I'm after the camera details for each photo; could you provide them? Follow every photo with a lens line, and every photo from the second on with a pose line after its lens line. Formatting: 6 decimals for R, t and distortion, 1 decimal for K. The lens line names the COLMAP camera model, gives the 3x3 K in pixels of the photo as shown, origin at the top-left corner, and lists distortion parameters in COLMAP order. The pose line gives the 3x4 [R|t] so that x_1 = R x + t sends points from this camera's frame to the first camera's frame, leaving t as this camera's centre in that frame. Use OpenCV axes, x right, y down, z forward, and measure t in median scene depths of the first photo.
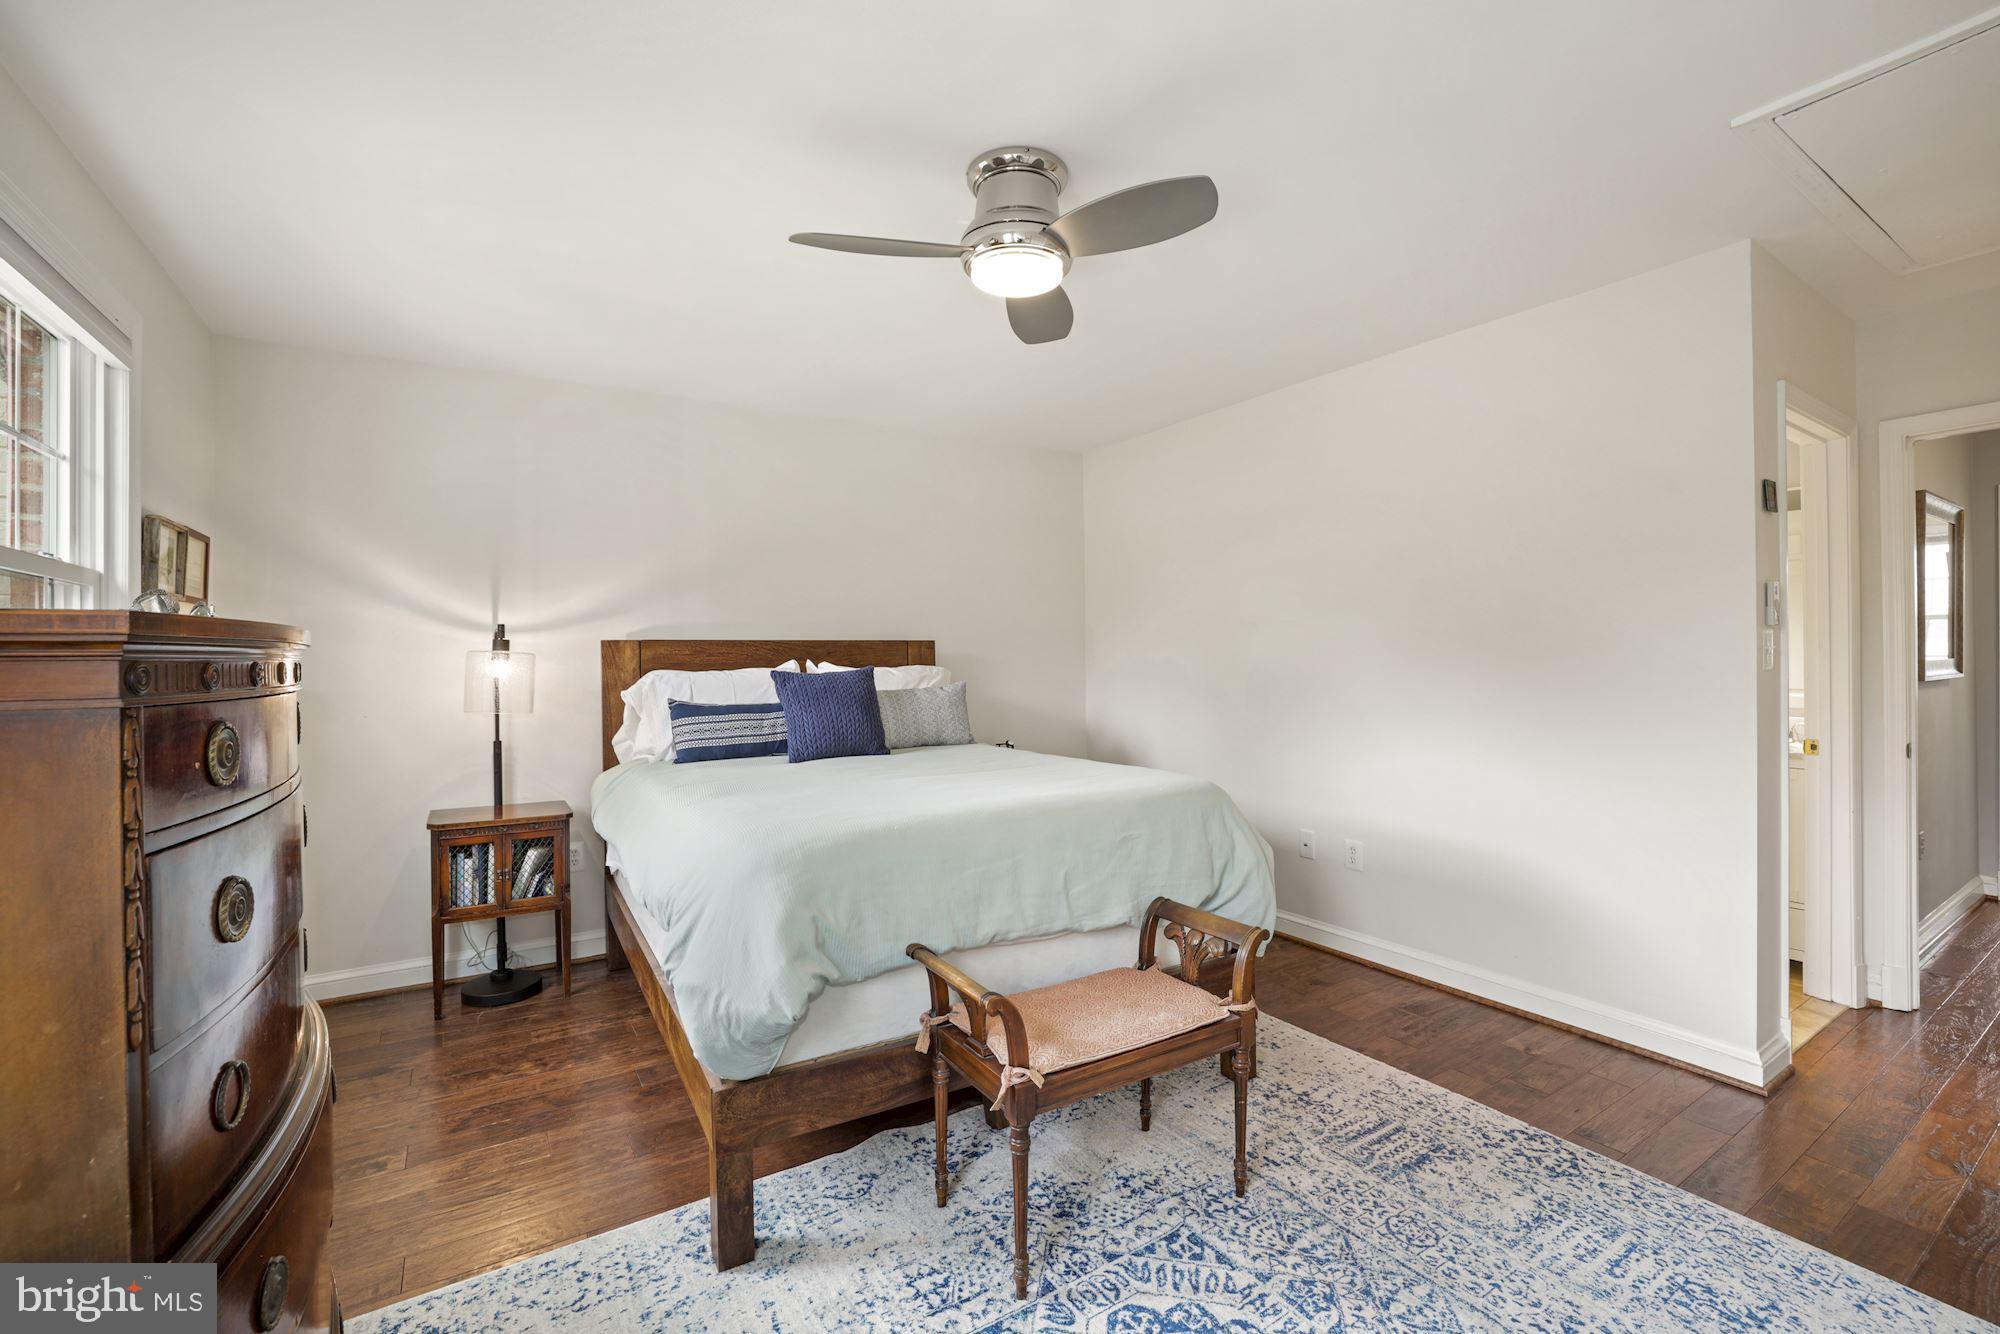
lens RADIAL K [[866.4, 0, 998.5], [0, 866.4, 660.0], [0, 0, 1]] dist [-0.047139, 0.016636]
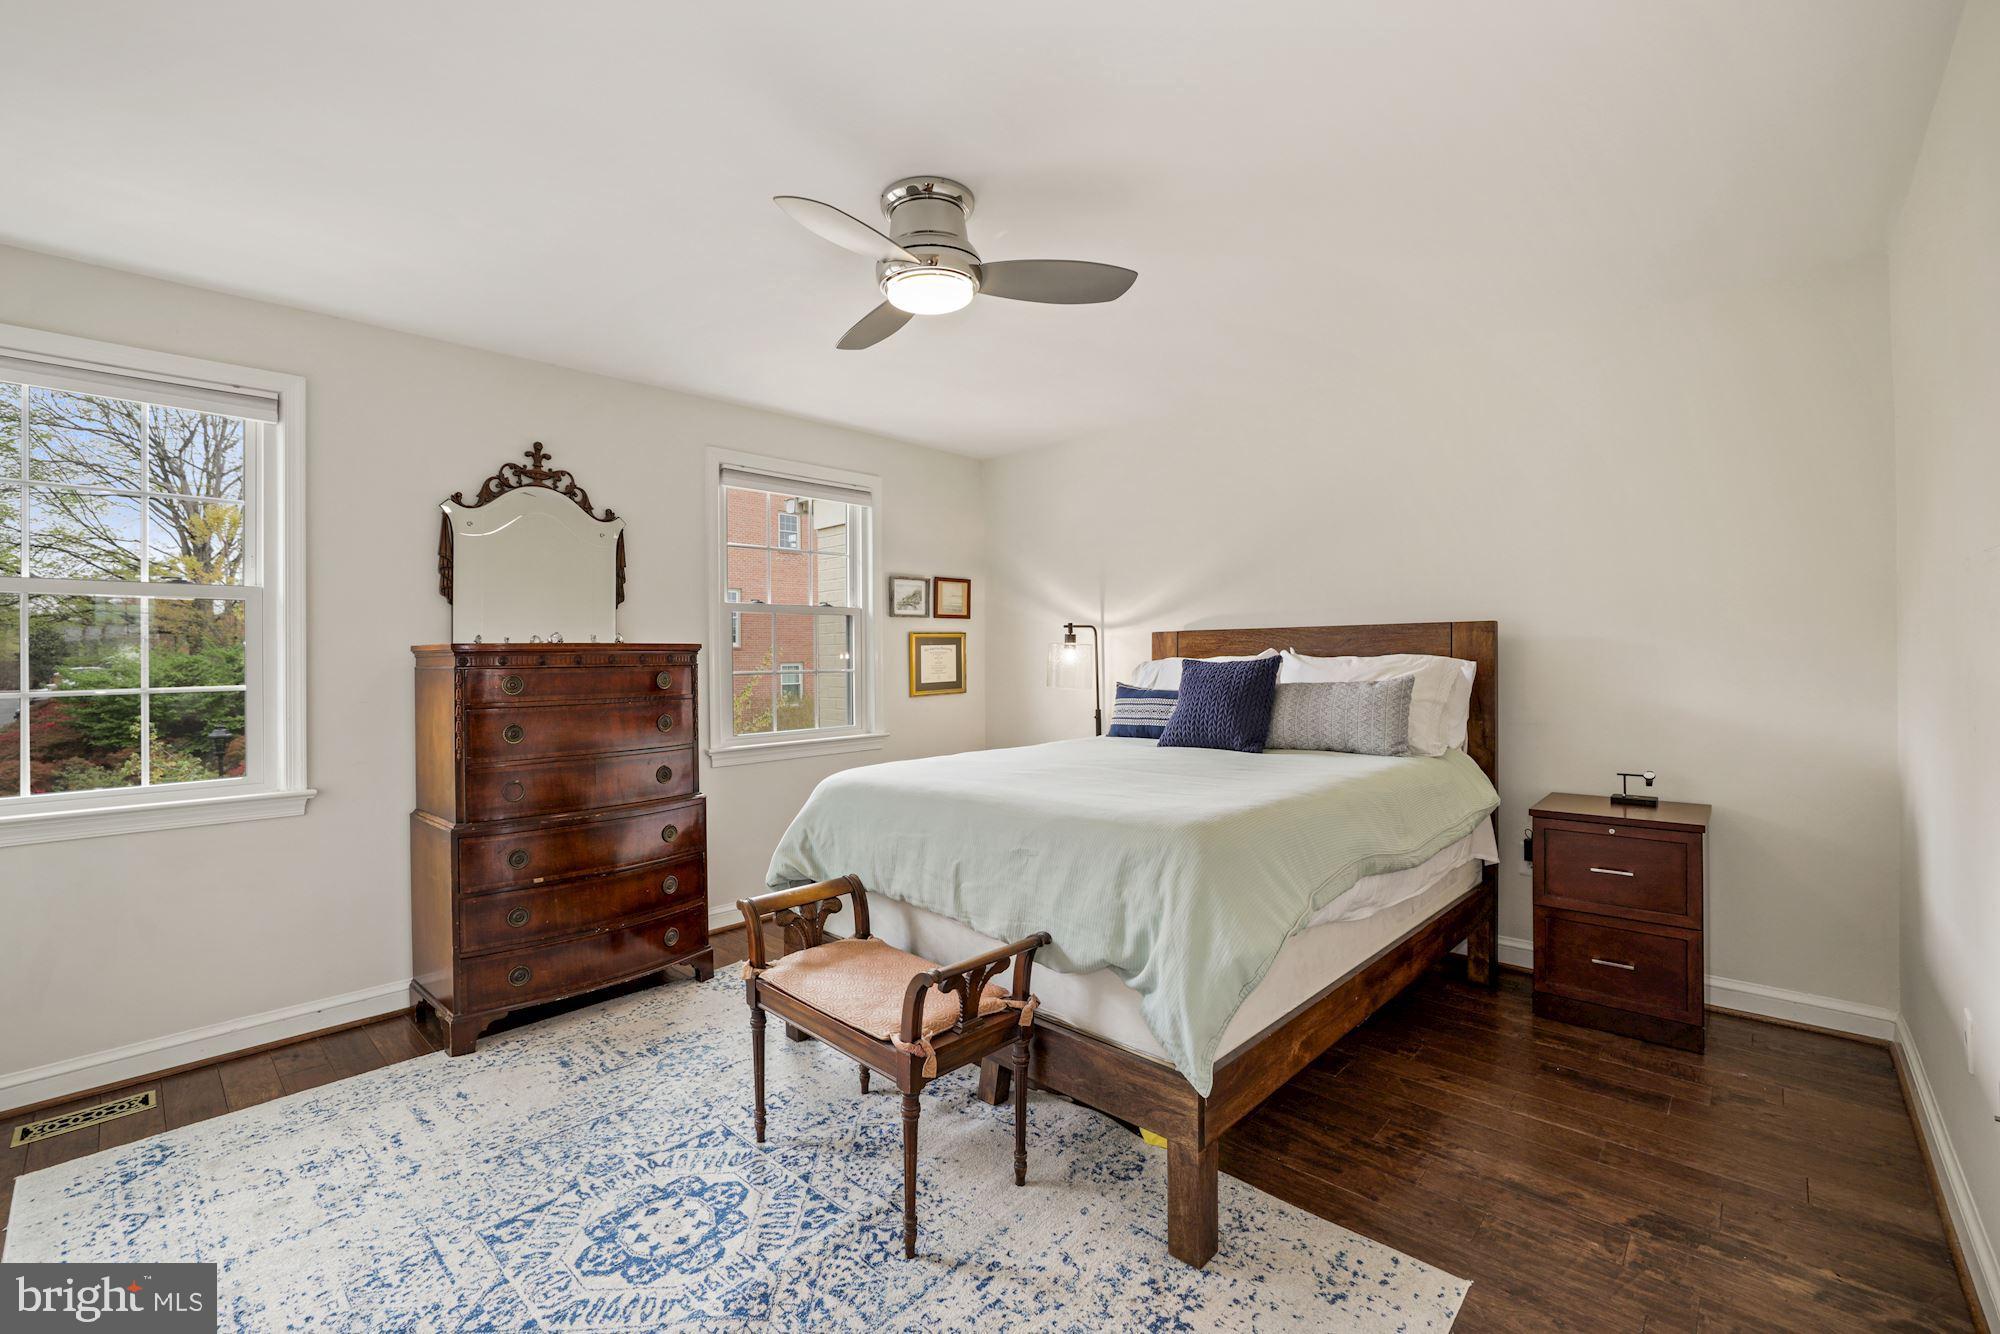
lens RADIAL K [[862.7, 0, 989.2], [0, 862.7, 656.4], [0, 0, 1]] dist [-0.048809, 0.017601]
pose [[0.231509, 0.005980, -0.972814, 0.731065], [0.007295, 0.999942, 0.007883, -0.000961], [0.972805, -0.008922, 0.231452, 0.557288]]
